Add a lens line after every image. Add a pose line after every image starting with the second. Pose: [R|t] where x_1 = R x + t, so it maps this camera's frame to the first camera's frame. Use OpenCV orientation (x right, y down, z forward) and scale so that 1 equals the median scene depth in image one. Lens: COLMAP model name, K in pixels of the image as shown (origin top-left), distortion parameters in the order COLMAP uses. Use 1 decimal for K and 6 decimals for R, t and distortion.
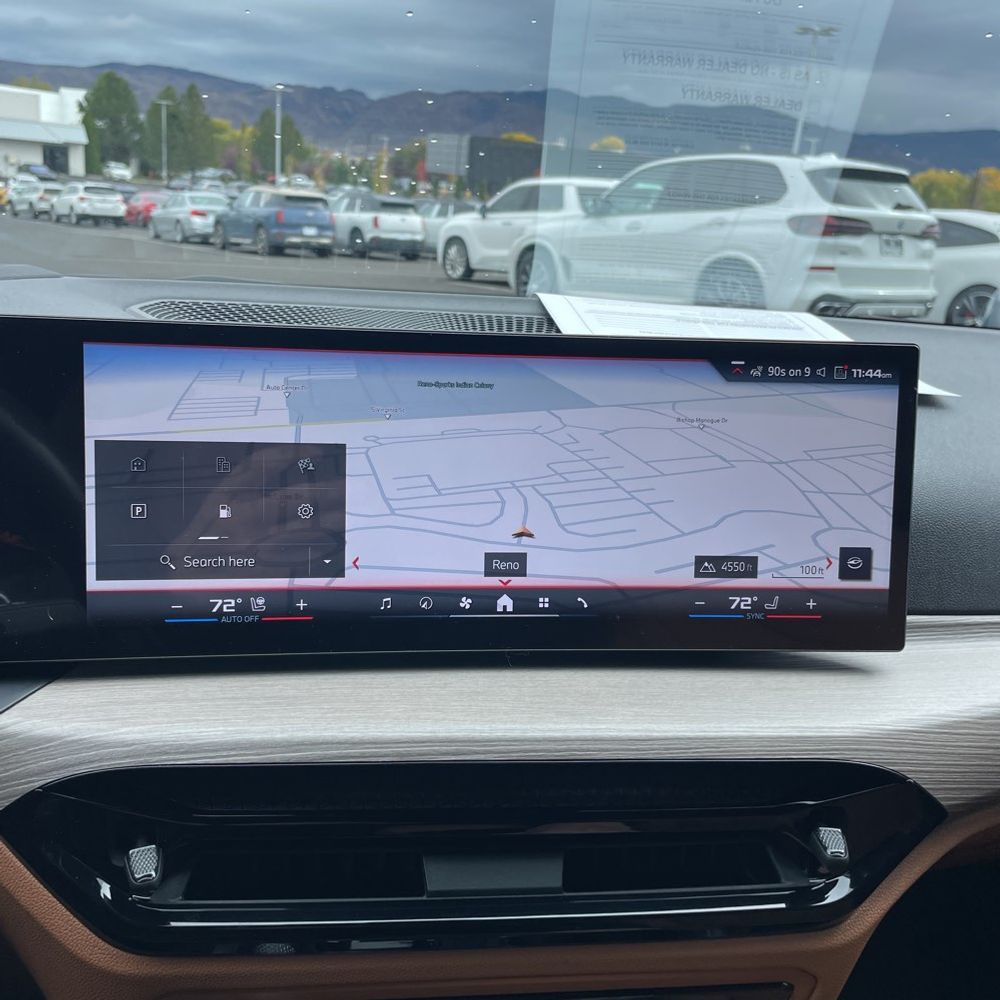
lens RADIAL K [[1052.9, 0, 488.4], [0, 1052.9, 472.1], [0, 0, 1]] dist [0.098720, -0.207649]
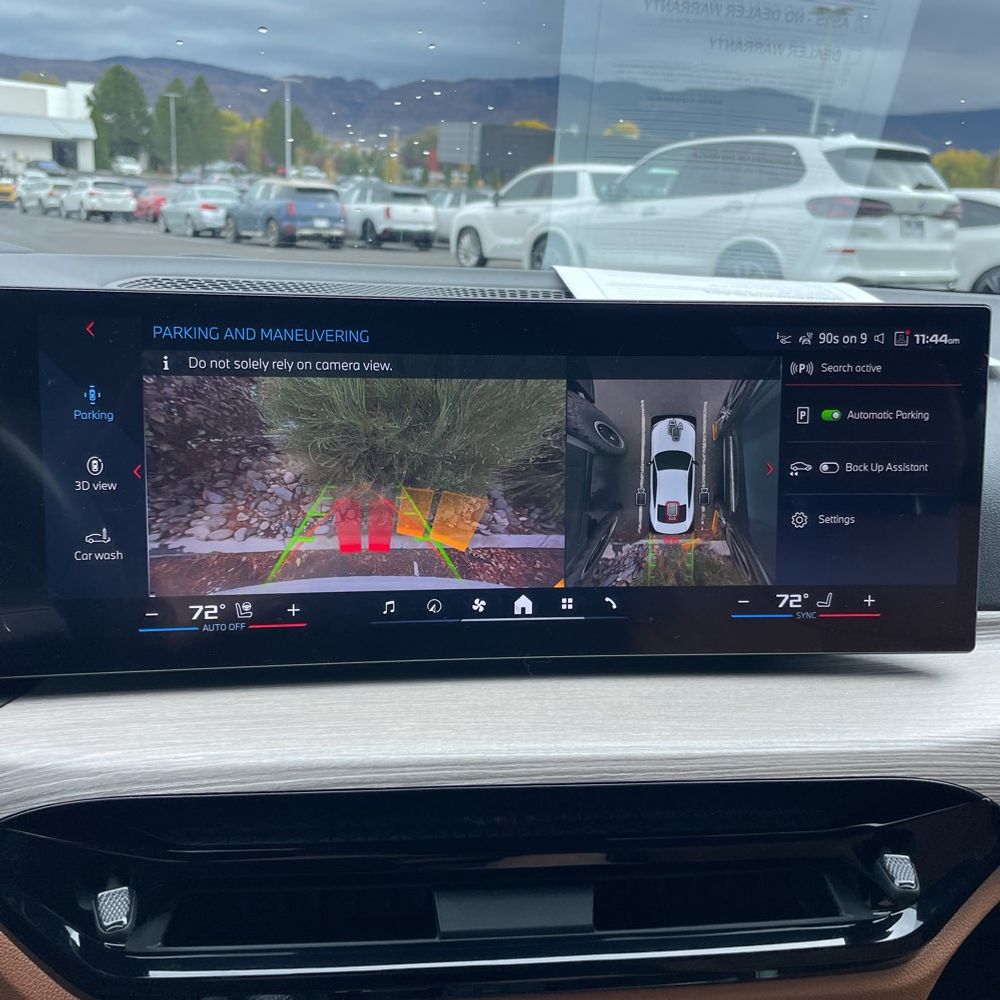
lens RADIAL K [[1053.0, 0, 497.3], [0, 1053.0, 487.6], [0, 0, 1]] dist [0.076395, -0.158975]
pose [[0.999871, -0.014058, -0.007710, 0.001918], [0.014223, 0.999662, 0.021760, 0.006171], [0.007402, -0.021867, 0.999733, 0.115184]]
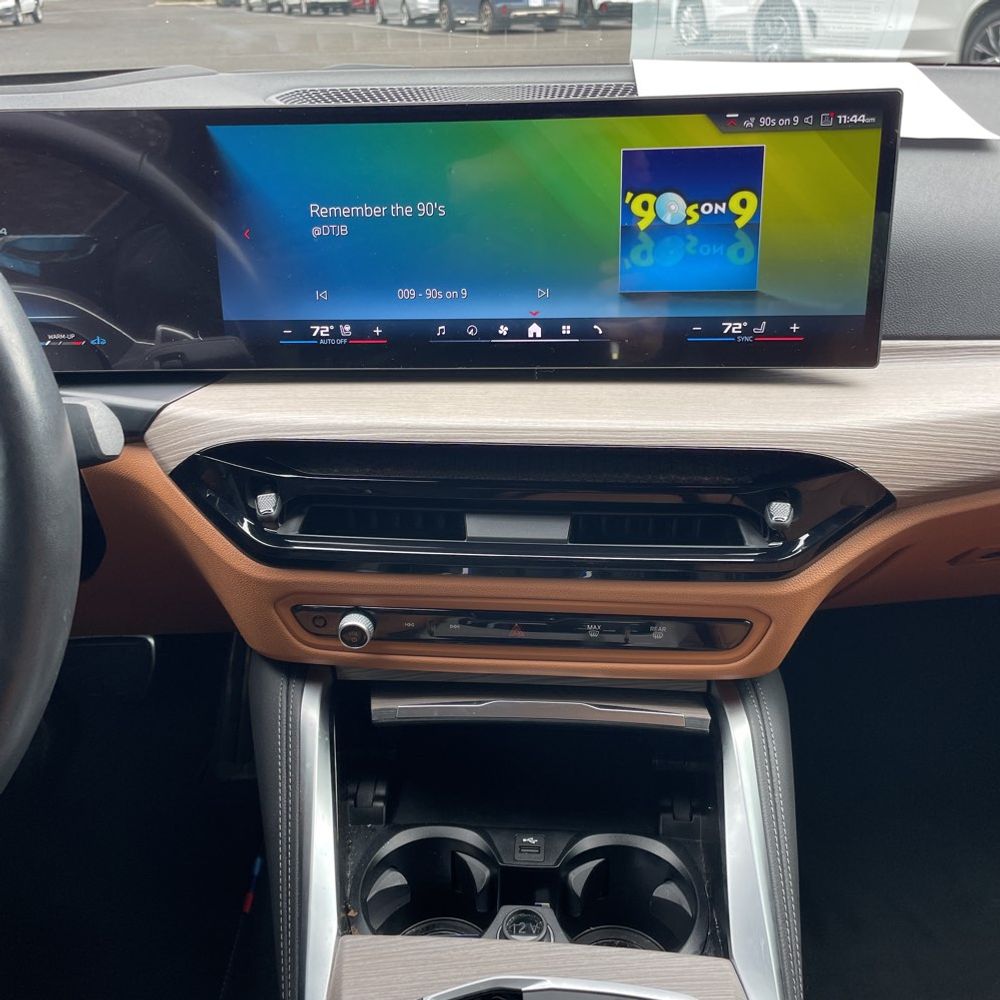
lens RADIAL K [[1058.3, 0, 482.9], [0, 1058.3, 499.2], [0, 0, 1]] dist [0.136254, -0.275111]
pose [[0.973119, 0.025519, -0.228884, 0.246998], [0.023812, 0.977366, 0.210210, 0.052124], [0.229068, -0.210009, 0.950486, -0.259962]]
